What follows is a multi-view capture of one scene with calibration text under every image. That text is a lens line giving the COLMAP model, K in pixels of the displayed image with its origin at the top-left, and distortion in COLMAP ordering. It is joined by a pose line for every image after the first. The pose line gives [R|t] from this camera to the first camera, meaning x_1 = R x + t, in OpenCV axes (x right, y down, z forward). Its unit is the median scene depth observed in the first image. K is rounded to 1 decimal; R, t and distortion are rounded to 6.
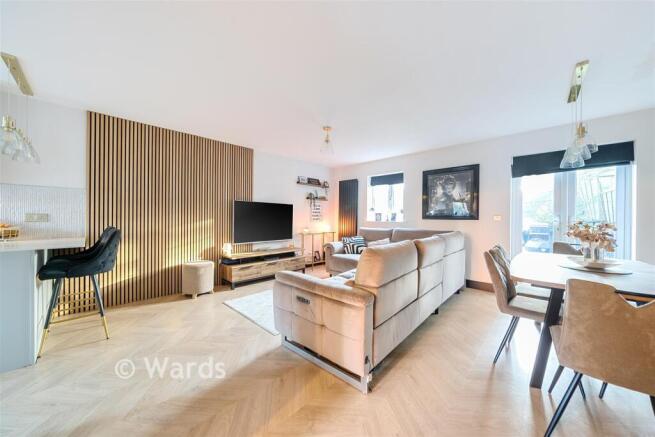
lens RADIAL K [[234.3, 0, 327.5], [0, 234.3, 218.5], [0, 0, 1]] dist [0.008637, -0.000061]
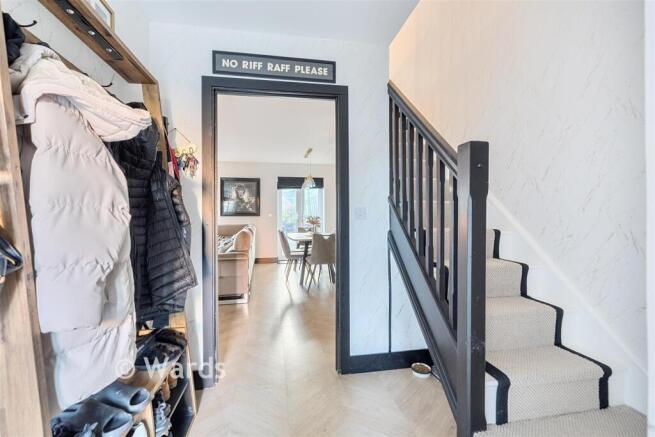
lens RADIAL K [[280.9, 0, 327.5], [0, 280.9, 218.5], [0, 0, 1]] dist [-0.000320, -0.000008]
pose [[0.592424, -0.022655, 0.805307, -0.565998], [0.013651, 0.999743, 0.018082, -0.005751], [-0.805510, 0.000281, 0.592582, -0.412109]]
